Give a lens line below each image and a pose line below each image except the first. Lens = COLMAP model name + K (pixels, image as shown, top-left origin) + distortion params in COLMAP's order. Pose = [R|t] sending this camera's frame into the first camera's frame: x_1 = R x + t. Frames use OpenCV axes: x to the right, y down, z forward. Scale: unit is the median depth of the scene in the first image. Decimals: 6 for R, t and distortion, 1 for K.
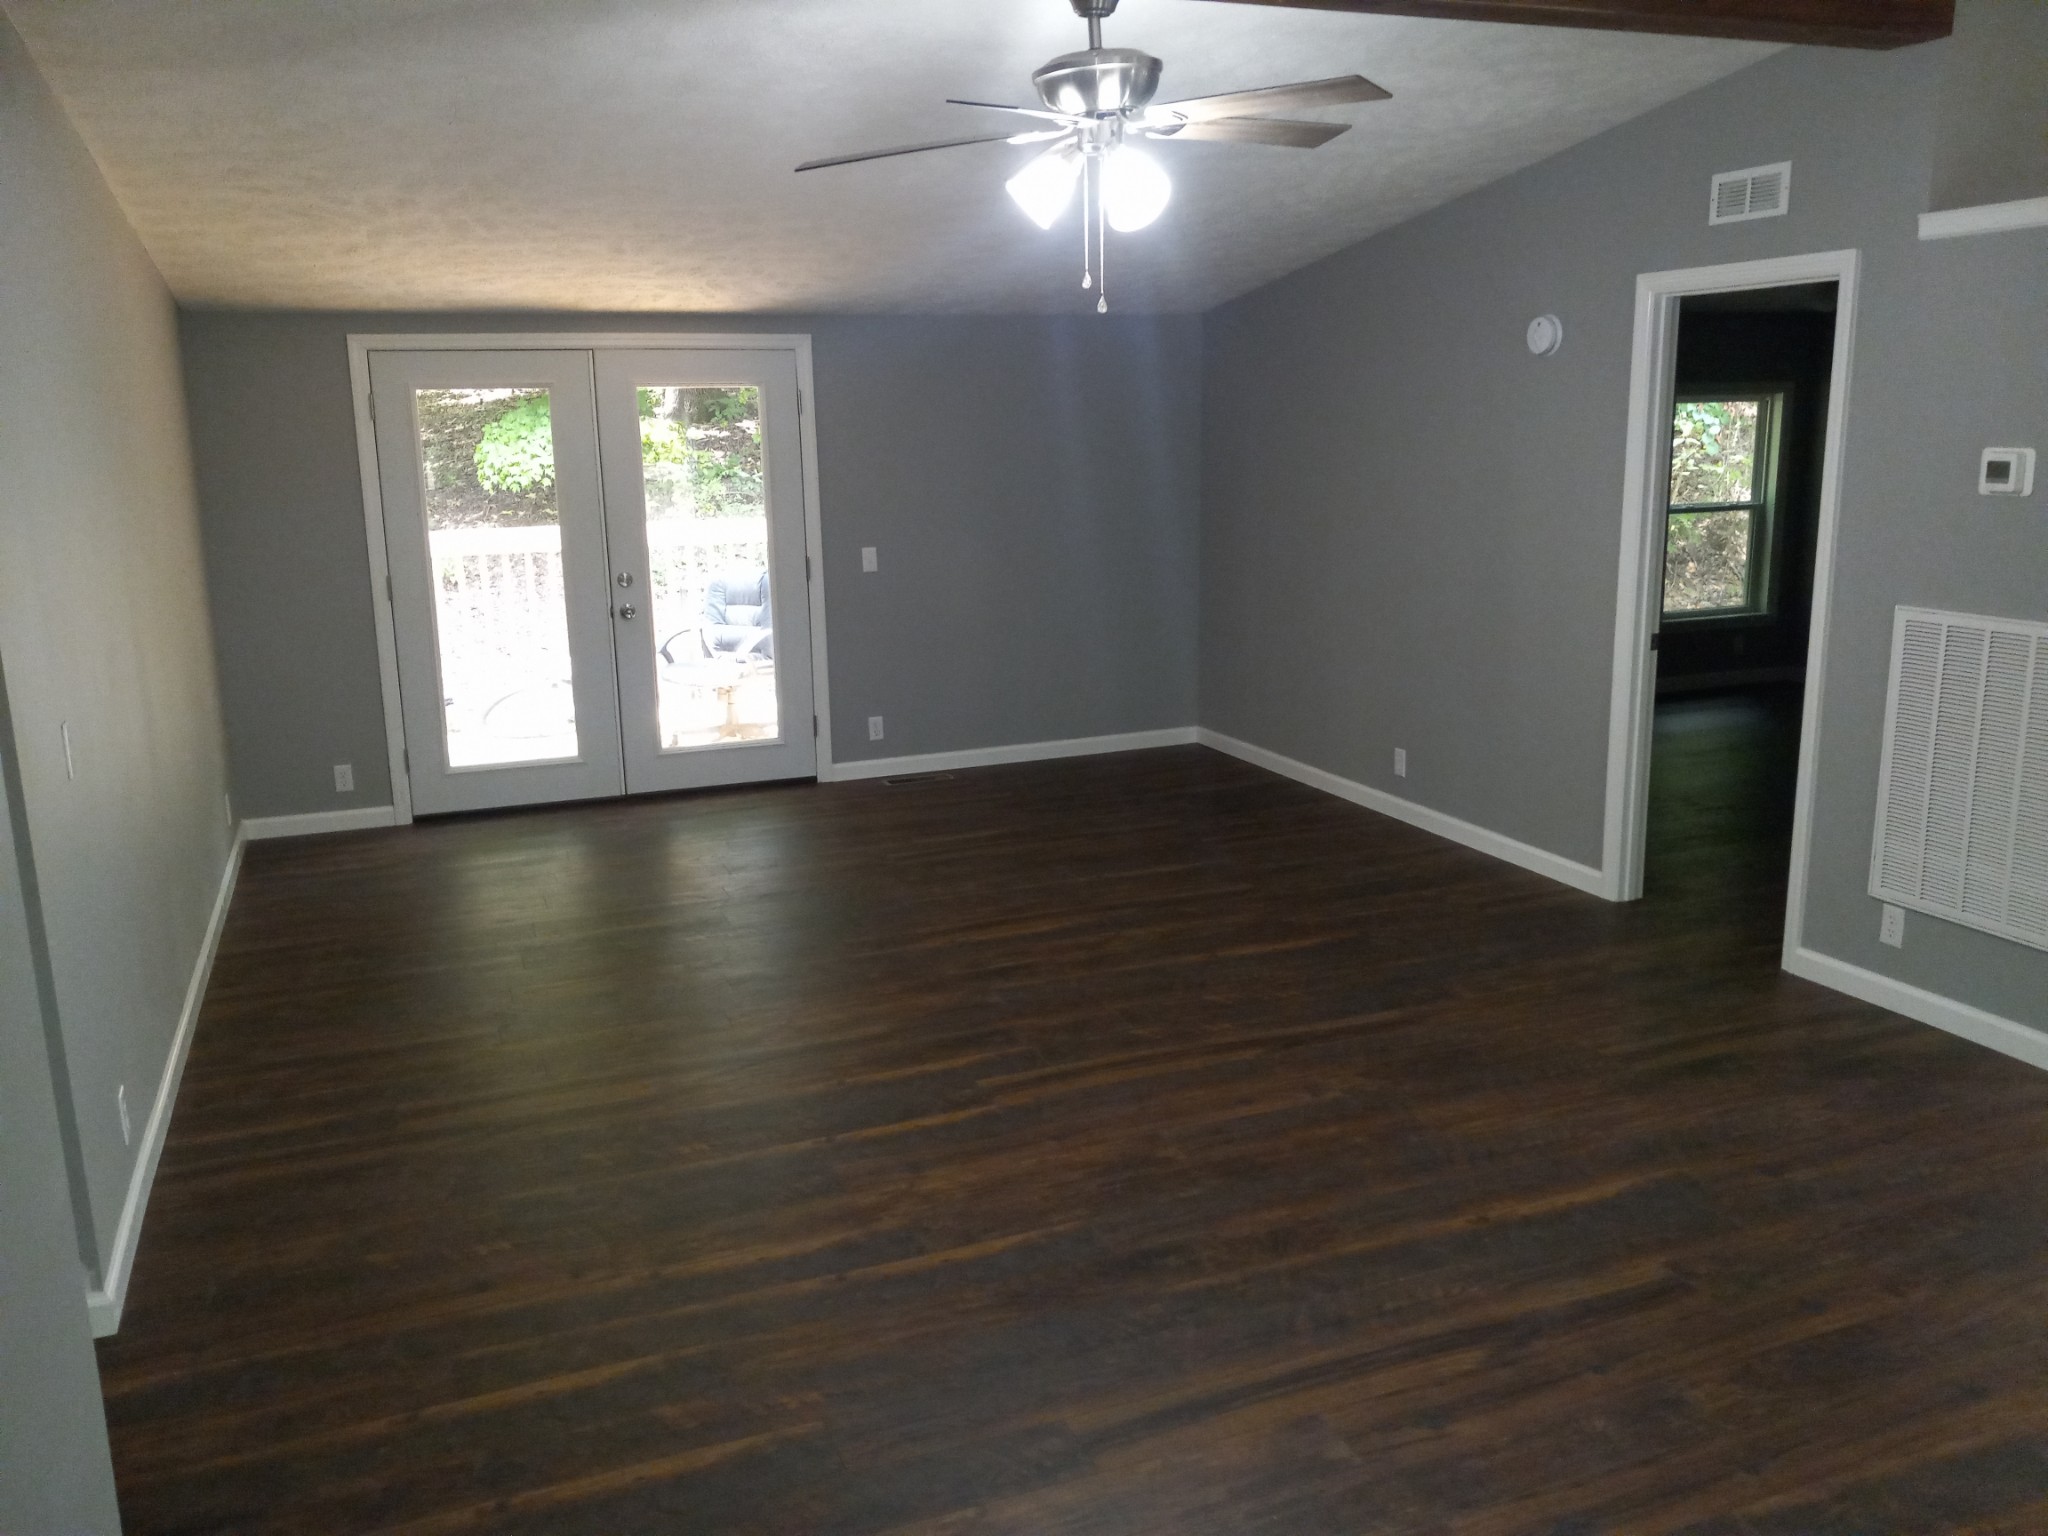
lens RADIAL K [[1595.7, 0, 1024.0], [0, 1595.7, 768.0], [0, 0, 1]] dist [0.039301, -0.096048]
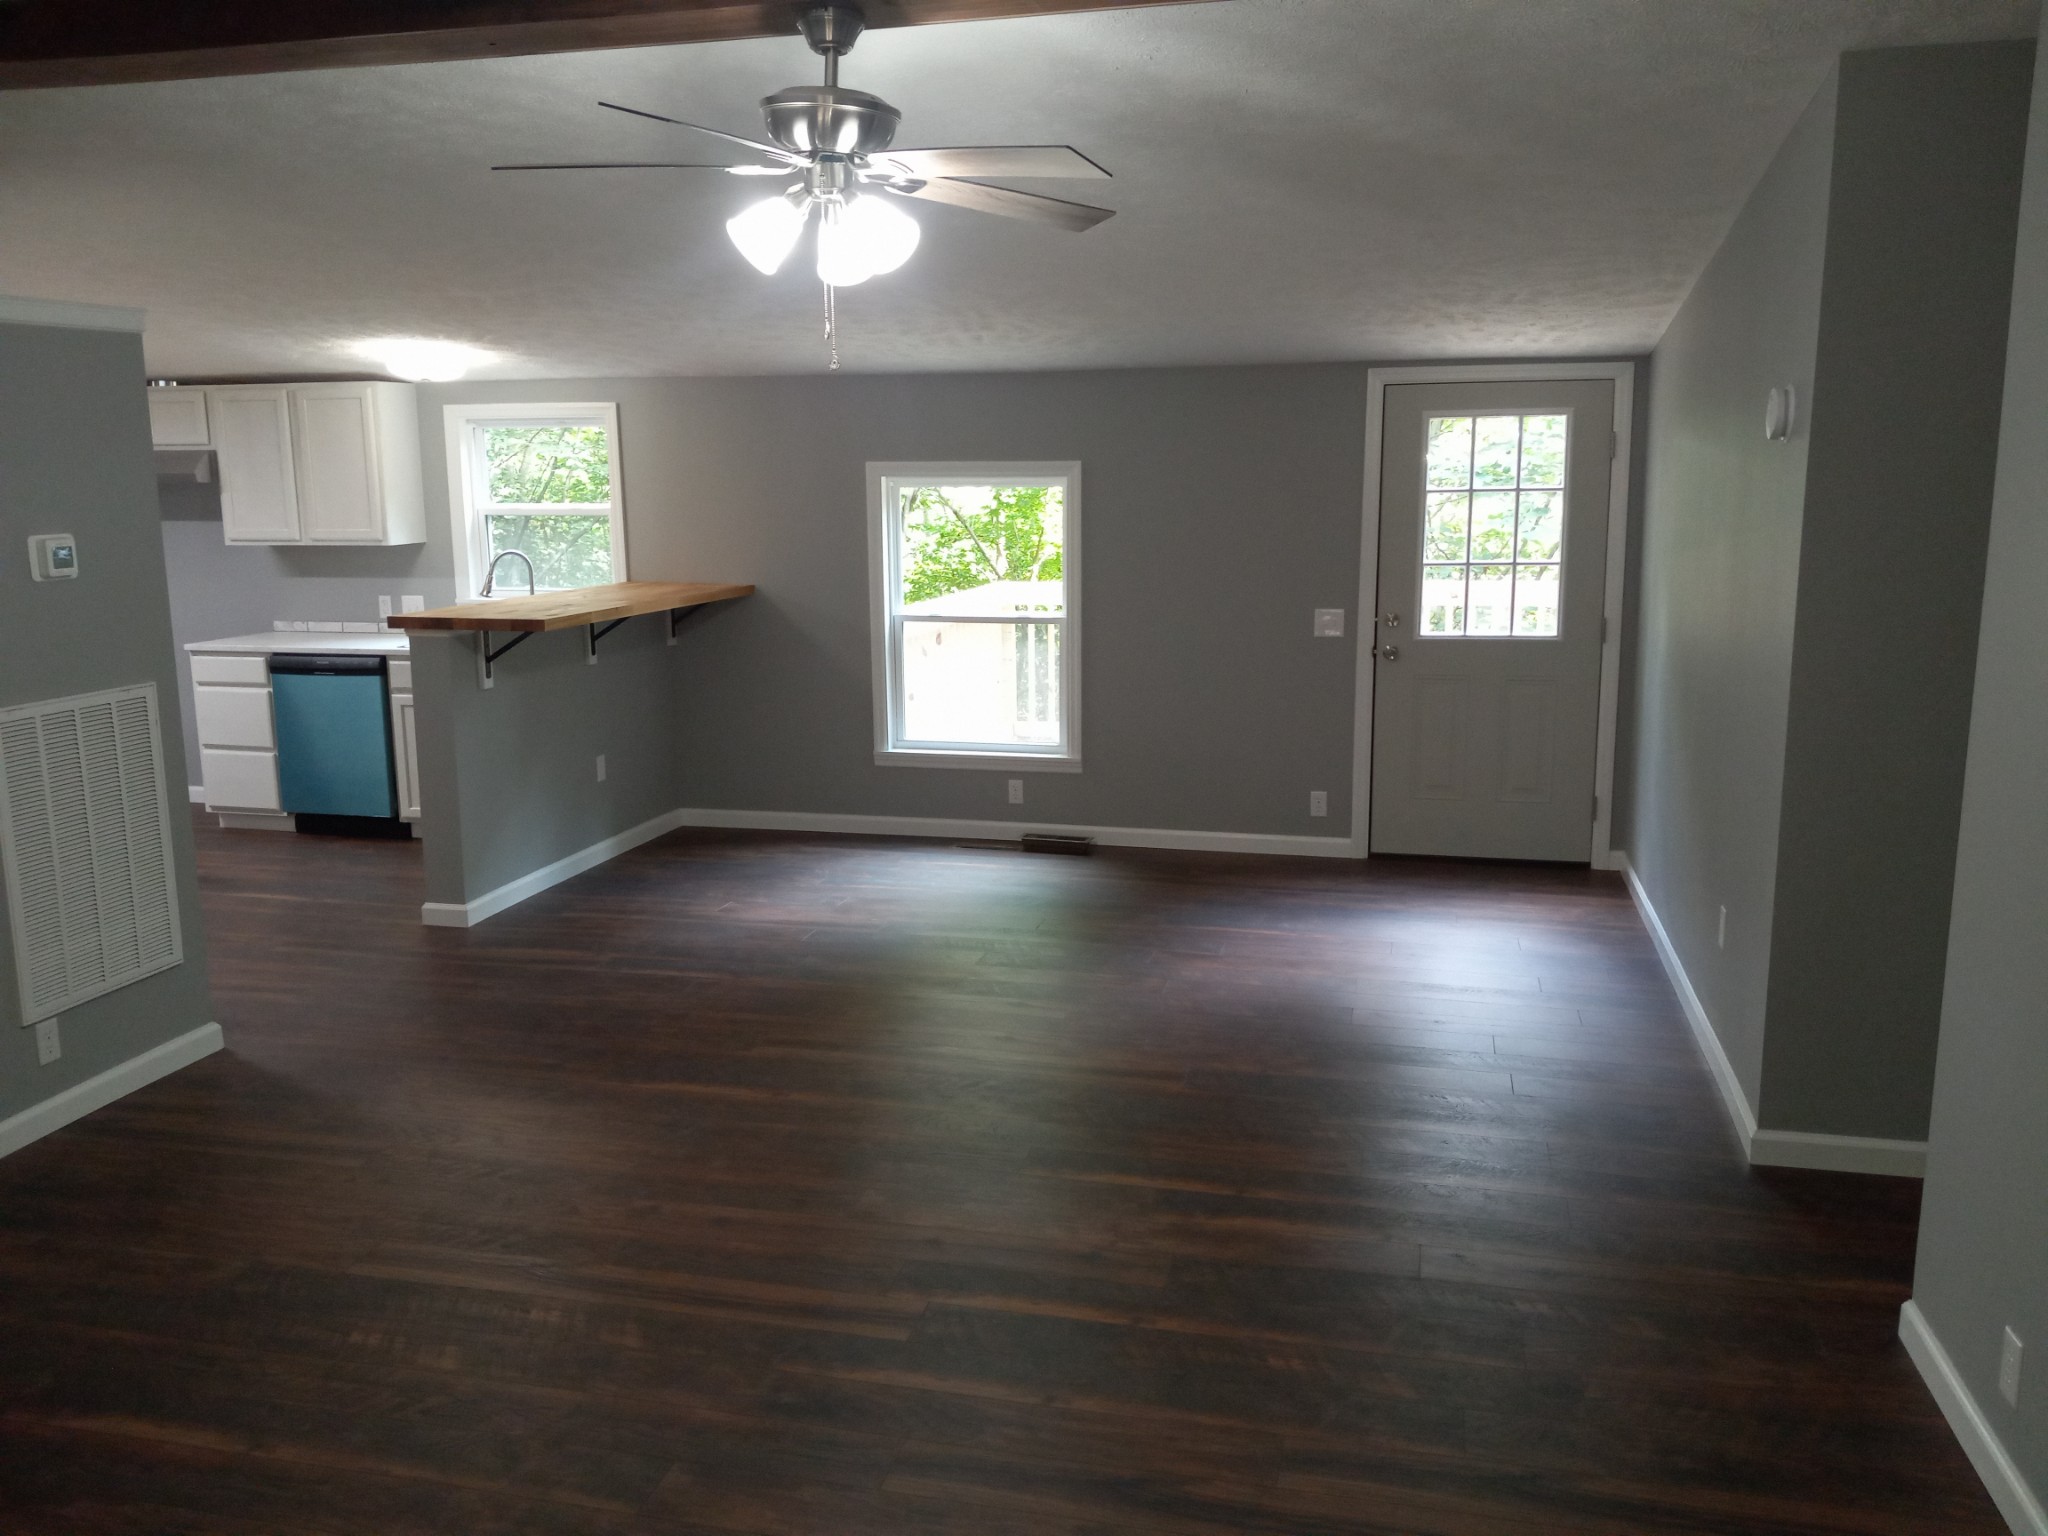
lens RADIAL K [[1638.9, 0, 1024.0], [0, 1638.9, 768.0], [0, 0, 1]] dist [-0.007843, -0.000172]
pose [[-0.819327, -0.077270, 0.568095, -0.492525], [0.147560, 0.929074, 0.339186, -0.311401], [-0.554011, 0.361732, -0.749814, 1.430910]]
